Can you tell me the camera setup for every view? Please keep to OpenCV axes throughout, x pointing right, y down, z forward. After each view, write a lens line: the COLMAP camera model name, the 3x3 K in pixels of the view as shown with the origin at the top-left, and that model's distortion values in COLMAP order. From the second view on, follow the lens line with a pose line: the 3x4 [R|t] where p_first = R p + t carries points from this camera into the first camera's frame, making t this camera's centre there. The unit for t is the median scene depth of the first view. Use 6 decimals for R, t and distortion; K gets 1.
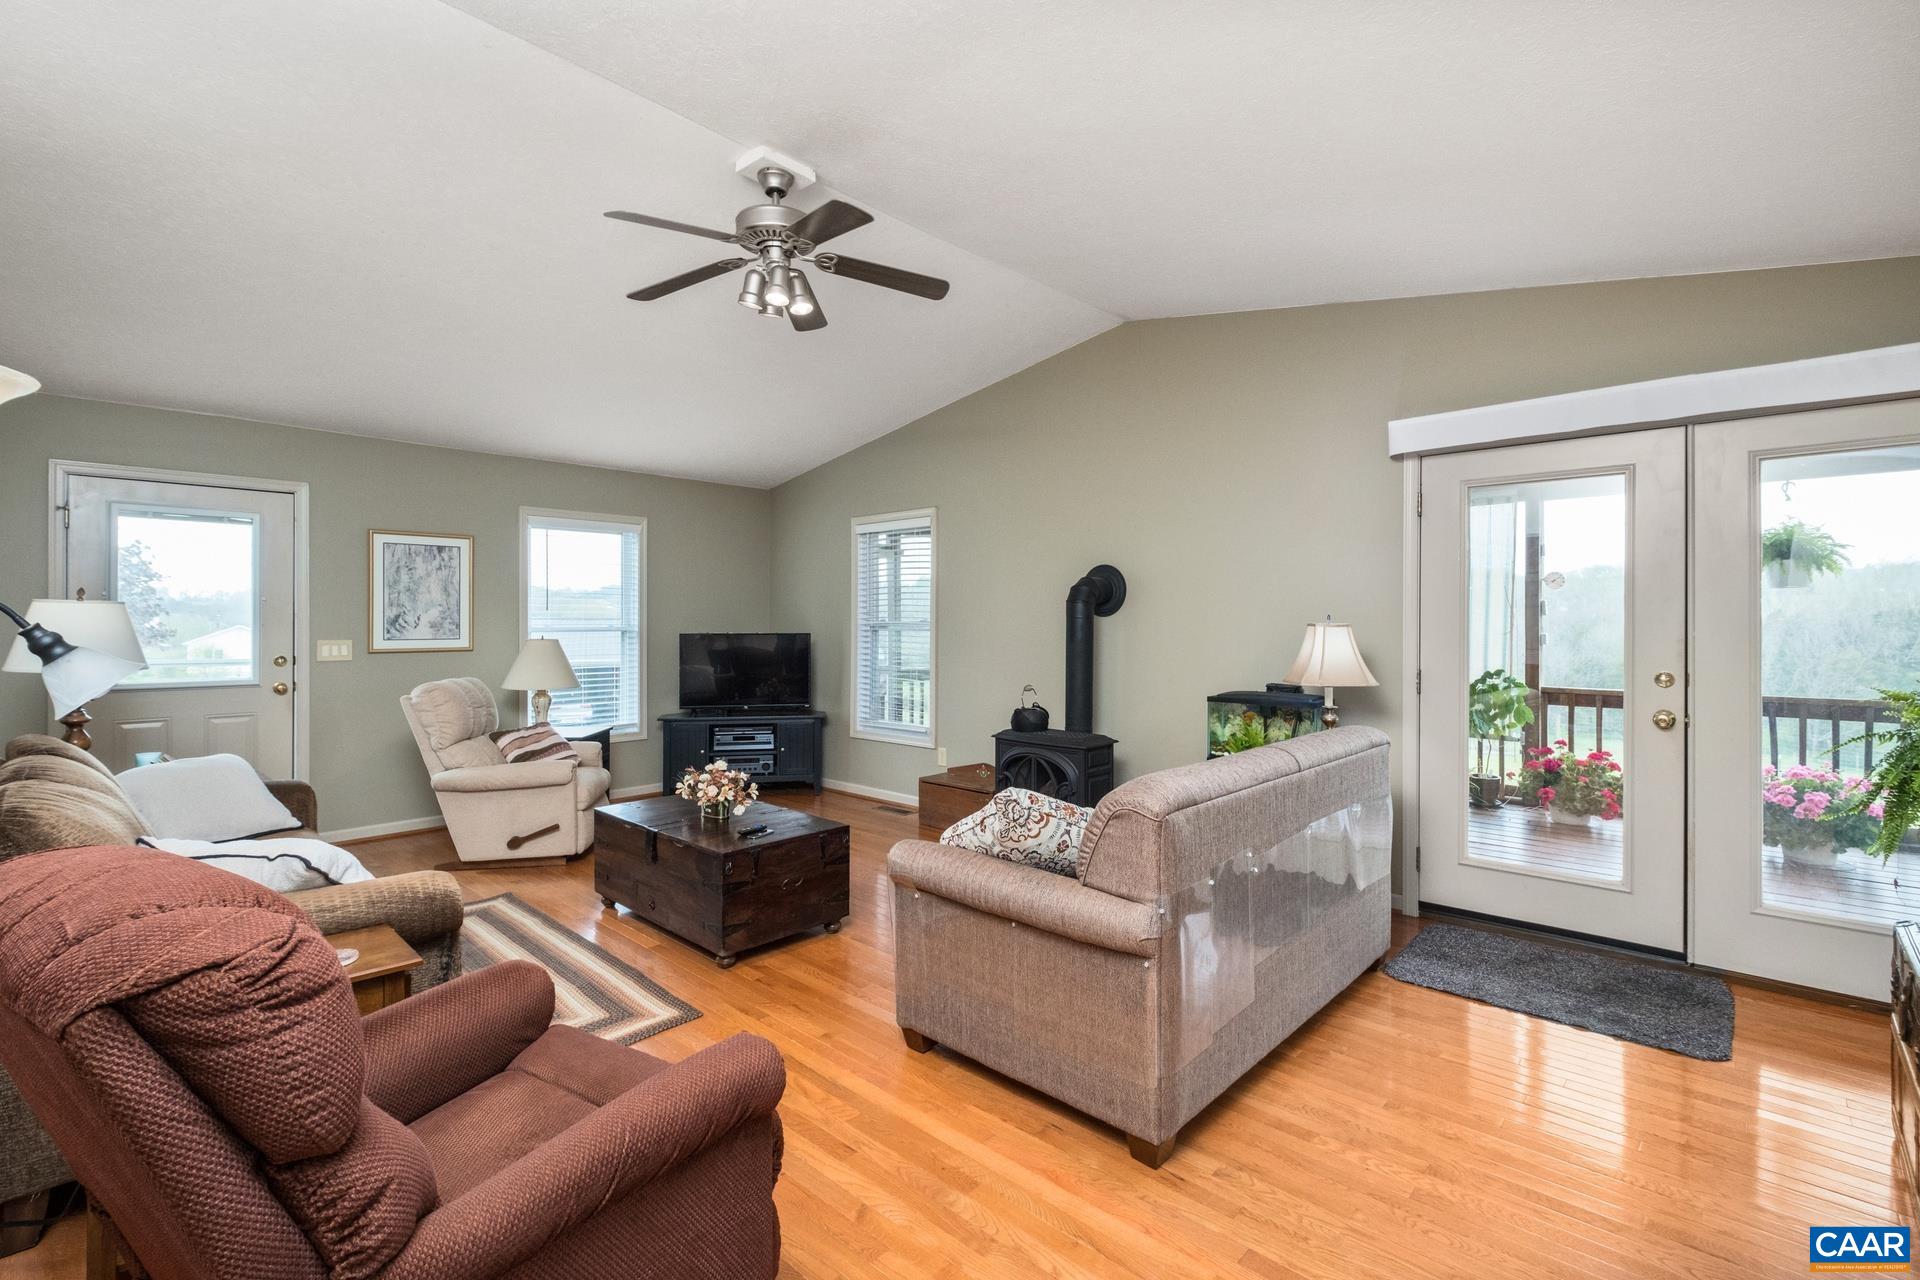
lens RADIAL K [[849.5, 0, 966.7], [0, 849.5, 634.8], [0, 0, 1]] dist [-0.008808, 0.000494]
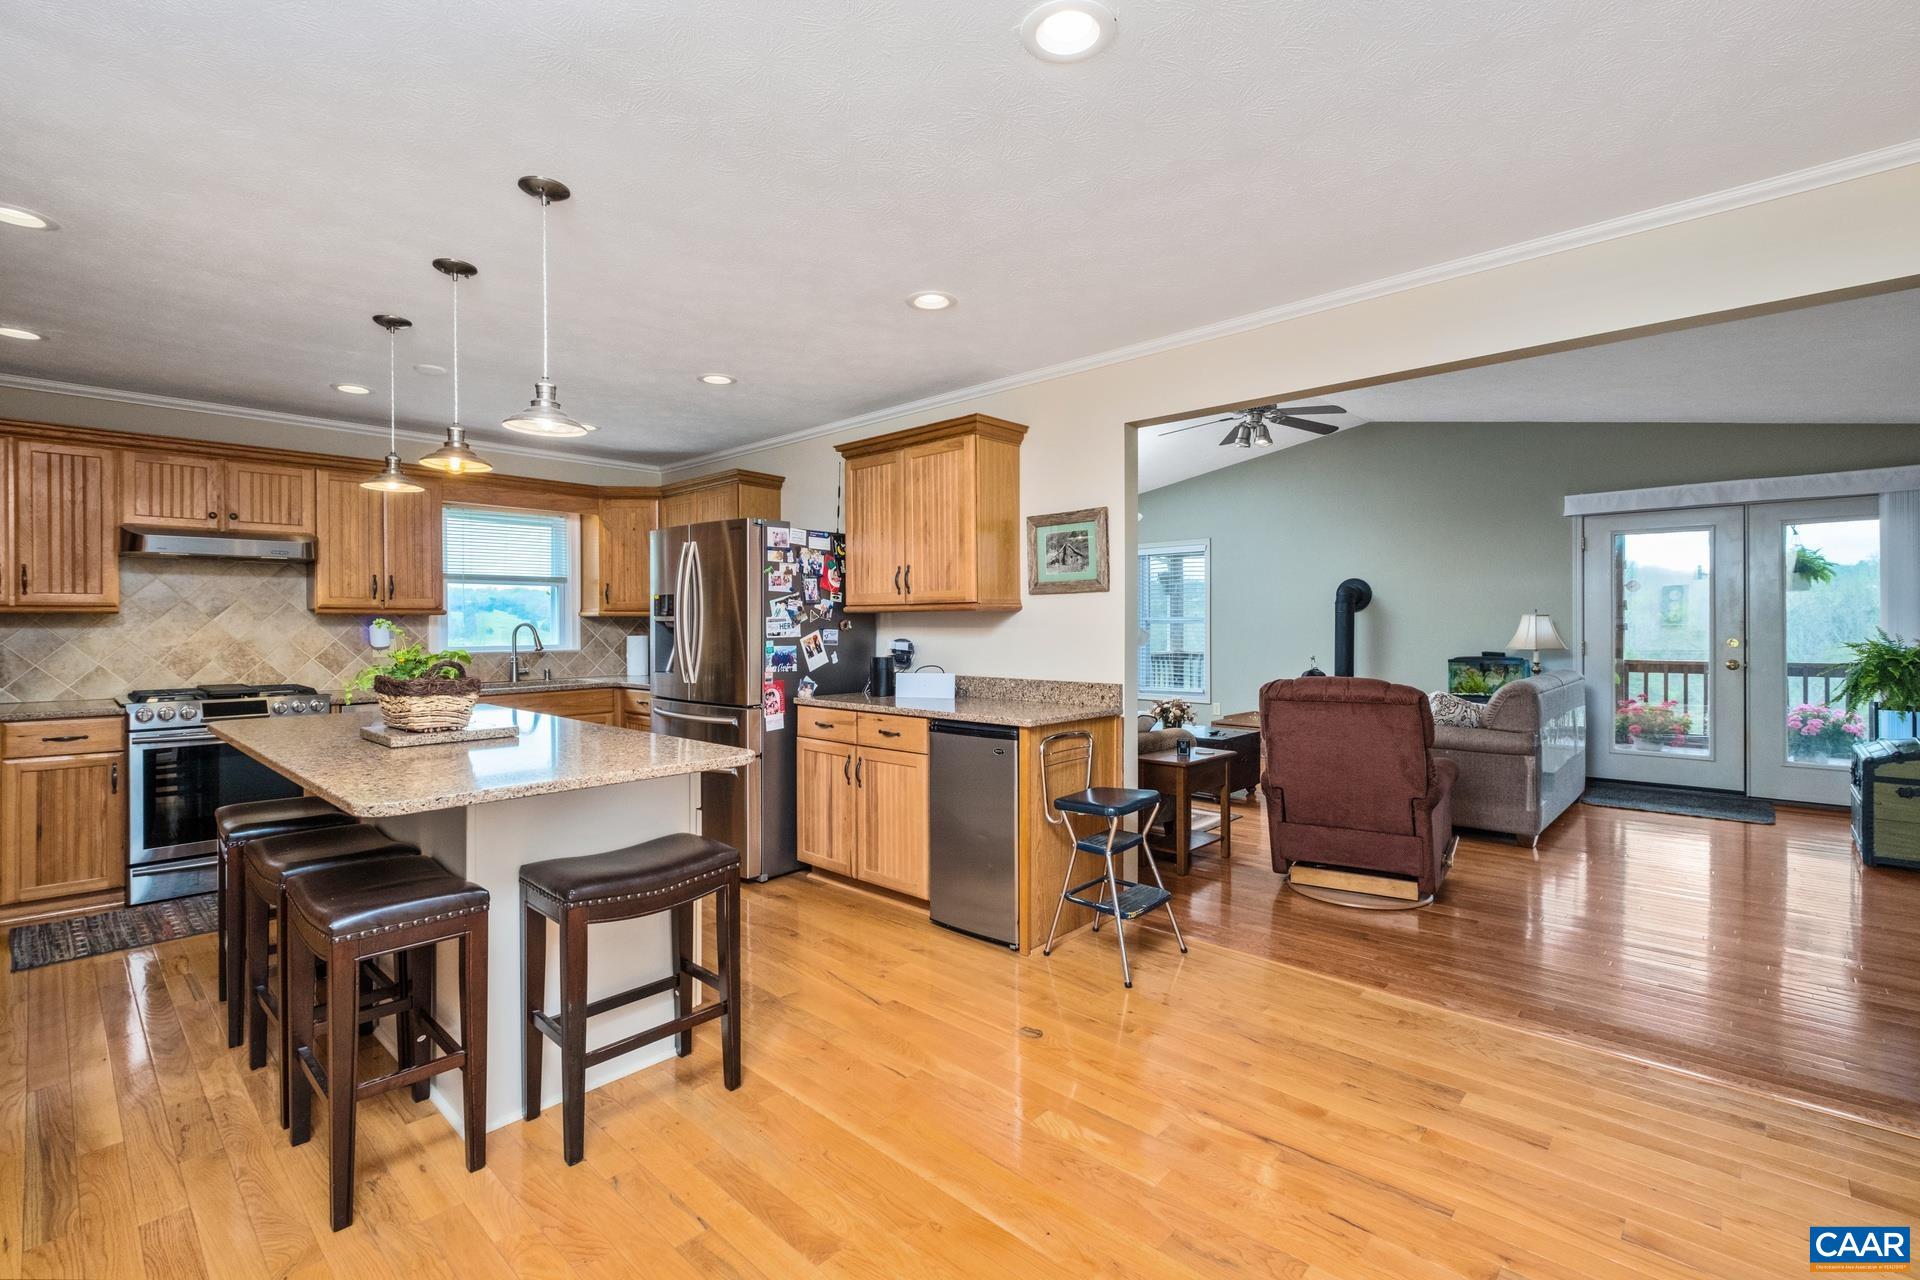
lens RADIAL K [[849.5, 0, 960.1], [0, 849.5, 626.5], [0, 0, 1]] dist [-0.008808, 0.000494]
pose [[0.999998, -0.002014, -0.000186, -0.687506], [0.002013, 0.999972, -0.007230, 0.019625], [0.000200, 0.007229, 0.999974, -0.673423]]
